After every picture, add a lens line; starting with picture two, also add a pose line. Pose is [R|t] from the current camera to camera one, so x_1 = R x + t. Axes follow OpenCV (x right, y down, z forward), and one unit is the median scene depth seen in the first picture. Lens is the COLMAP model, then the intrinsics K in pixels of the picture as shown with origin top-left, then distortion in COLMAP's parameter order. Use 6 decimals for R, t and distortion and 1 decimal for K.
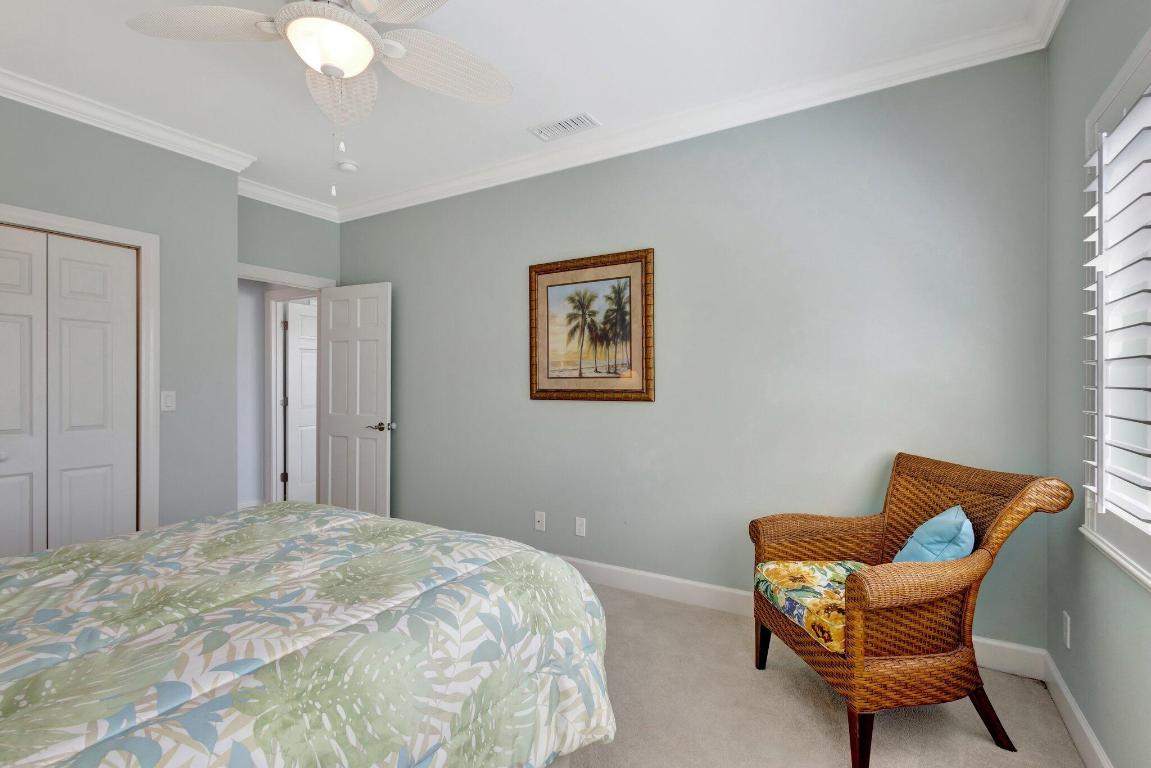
lens RADIAL K [[548.5, 0, 577.4], [0, 548.5, 391.7], [0, 0, 1]] dist [0.001234, 0.000092]
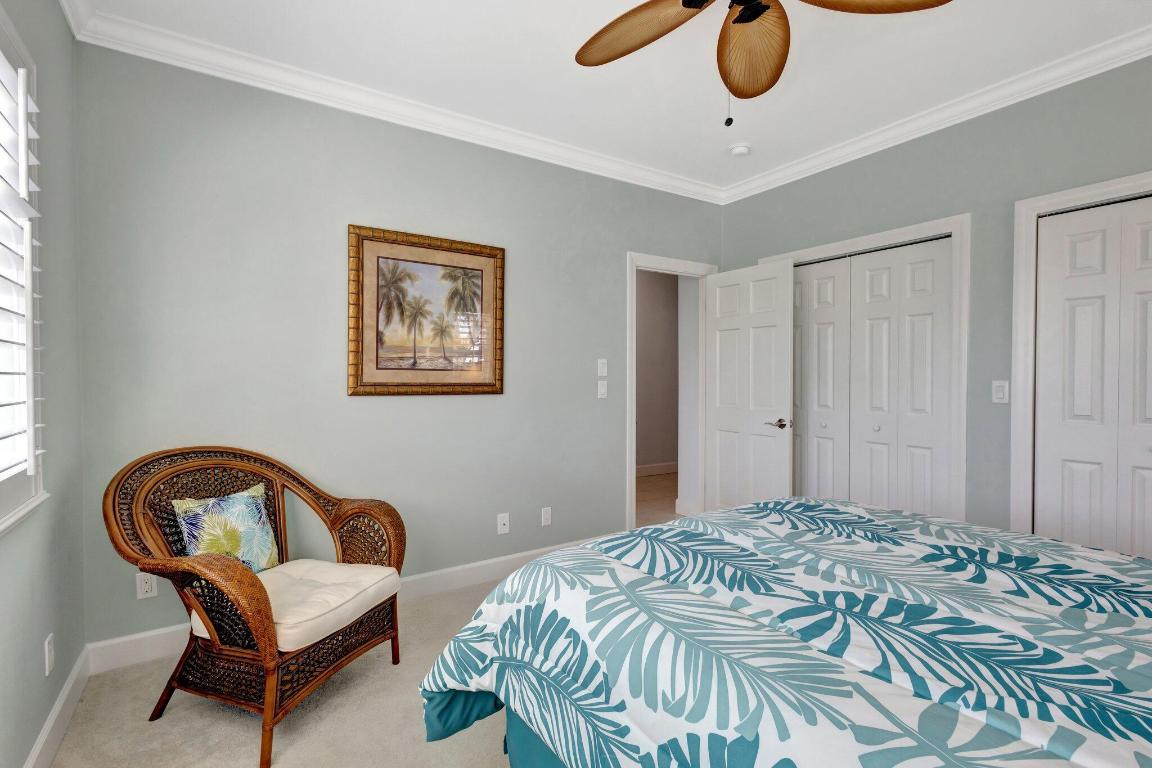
lens RADIAL K [[527.2, 0, 576.0], [0, 527.2, 384.0], [0, 0, 1]] dist [-0.000658, -0.000117]
pose [[0.431390, -0.005880, 0.902146, -0.699067], [0.009116, 0.999956, 0.002158, -0.001935], [-0.902119, 0.007293, 0.431425, 0.428895]]
